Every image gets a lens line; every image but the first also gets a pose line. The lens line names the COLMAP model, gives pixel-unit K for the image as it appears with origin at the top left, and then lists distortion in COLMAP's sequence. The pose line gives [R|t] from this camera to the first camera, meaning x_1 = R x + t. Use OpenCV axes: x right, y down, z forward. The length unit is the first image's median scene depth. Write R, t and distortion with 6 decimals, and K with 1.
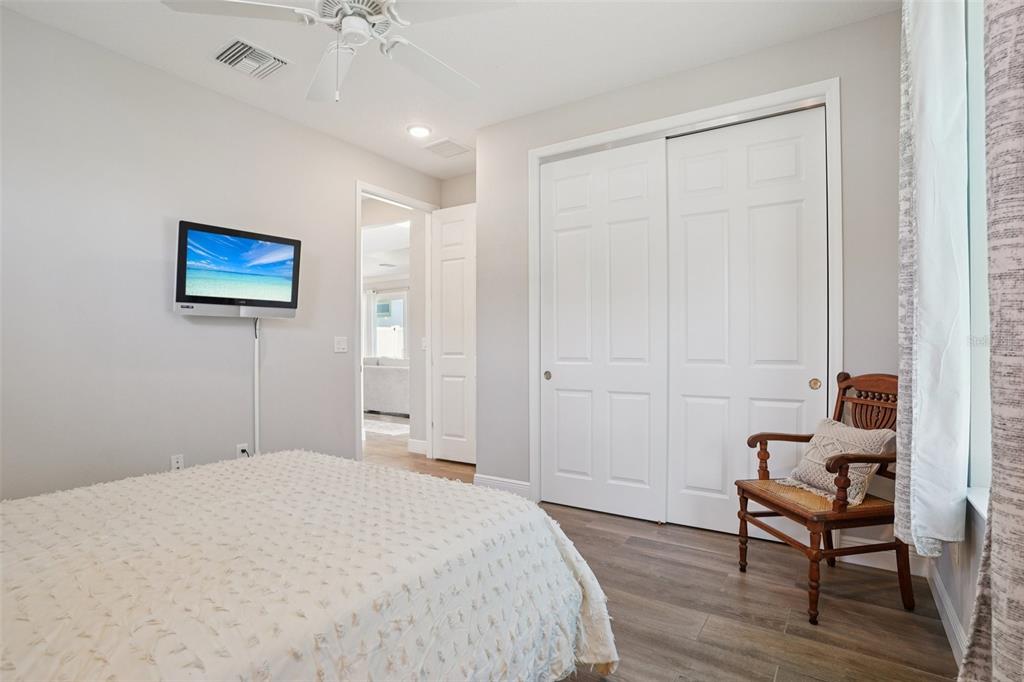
lens RADIAL K [[508.9, 0, 517.6], [0, 508.9, 343.0], [0, 0, 1]] dist [-0.063971, 0.033549]
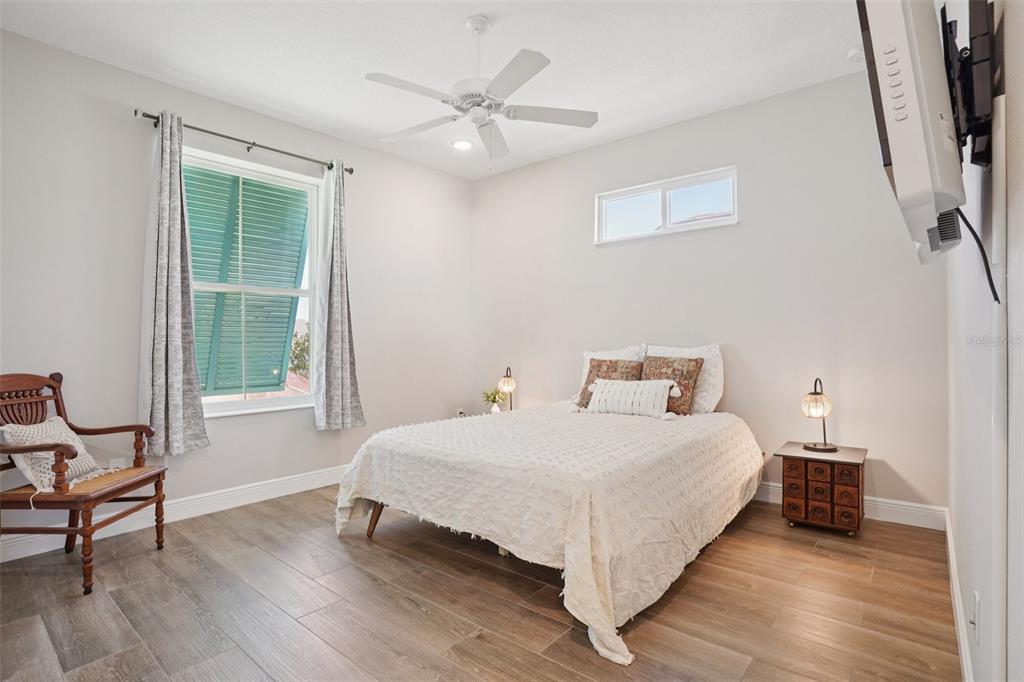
lens RADIAL K [[508.9, 0, 517.6], [0, 508.9, 343.0], [0, 0, 1]] dist [-0.063971, 0.033549]
pose [[-0.993071, 0.010726, 0.117029, -0.477273], [0.011745, 0.999899, 0.008017, 0.000008], [-0.116931, 0.009336, -0.993096, 1.951514]]
